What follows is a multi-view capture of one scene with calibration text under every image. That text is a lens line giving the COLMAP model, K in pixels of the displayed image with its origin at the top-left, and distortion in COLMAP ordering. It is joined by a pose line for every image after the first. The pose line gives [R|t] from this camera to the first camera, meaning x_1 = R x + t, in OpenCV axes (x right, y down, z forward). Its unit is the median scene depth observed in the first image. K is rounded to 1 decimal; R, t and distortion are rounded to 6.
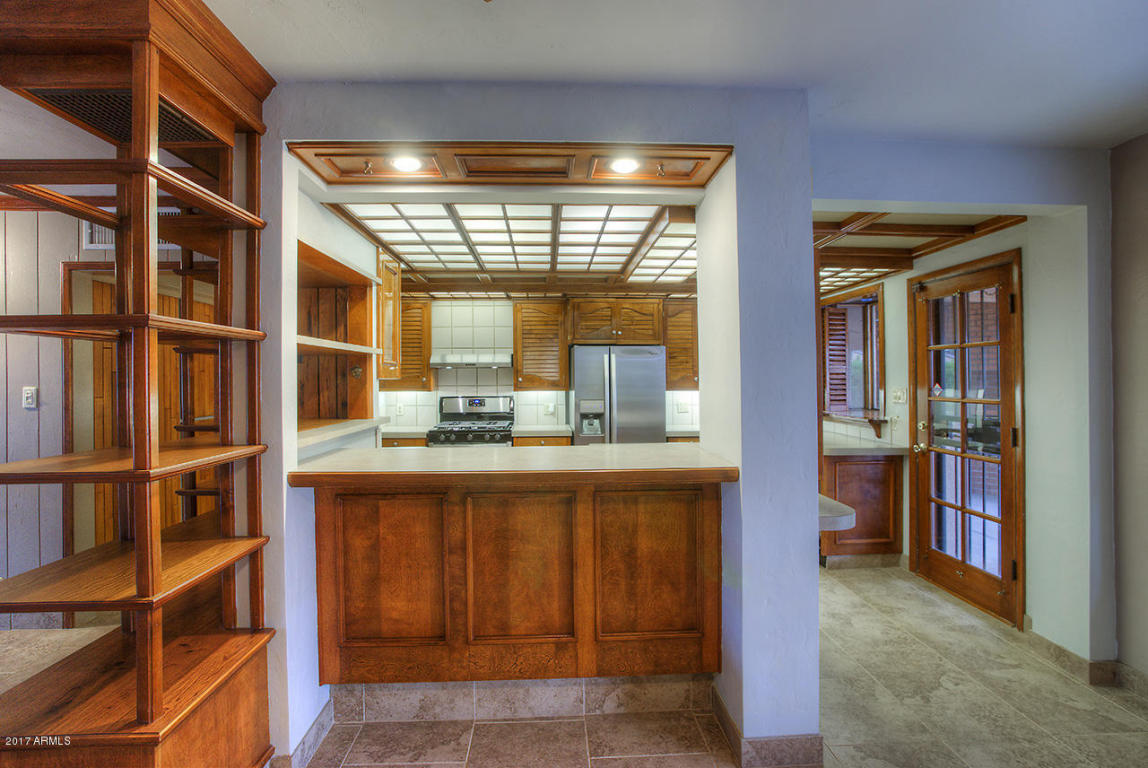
lens RADIAL K [[555.2, 0, 569.9], [0, 555.2, 378.6], [0, 0, 1]] dist [-0.025023, 0.000001]
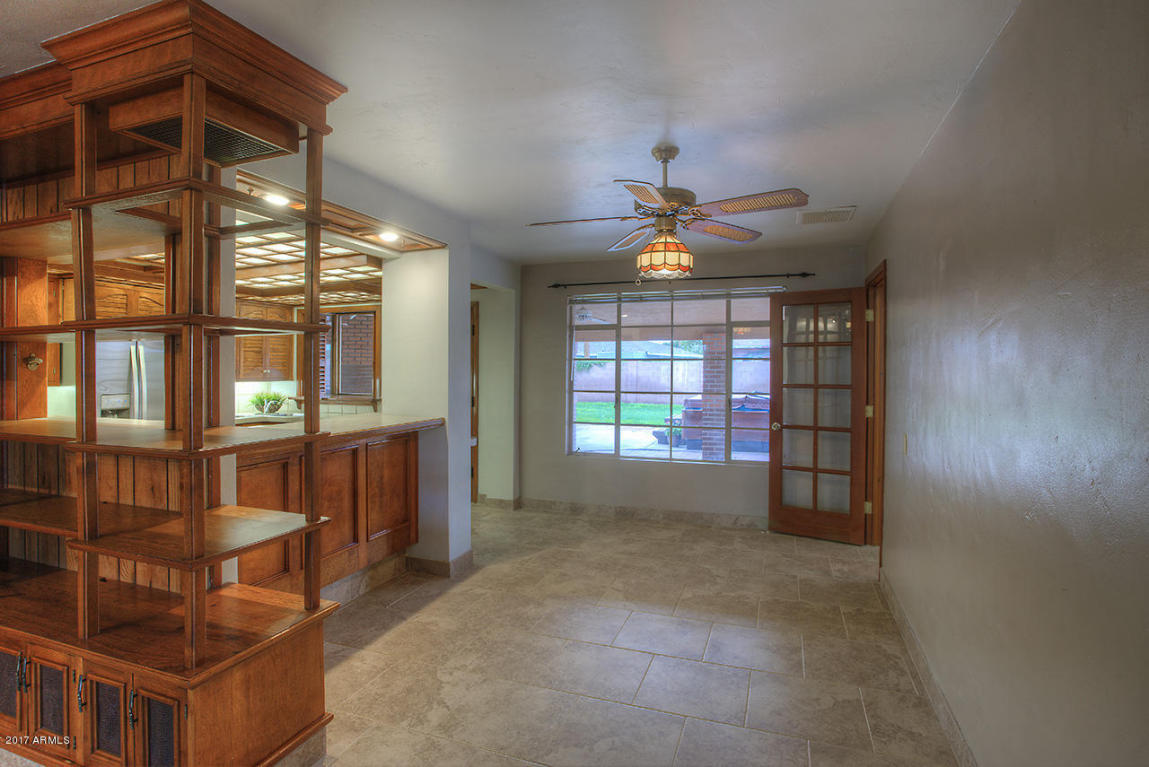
lens RADIAL K [[555.7, 0, 576.8], [0, 555.7, 378.6], [0, 0, 1]] dist [-0.025023, 0.000001]
pose [[0.388063, -0.011094, 0.921566, -1.032297], [0.002151, 0.999936, 0.011131, 0.008301], [-0.921630, -0.002337, 0.388062, -0.111135]]
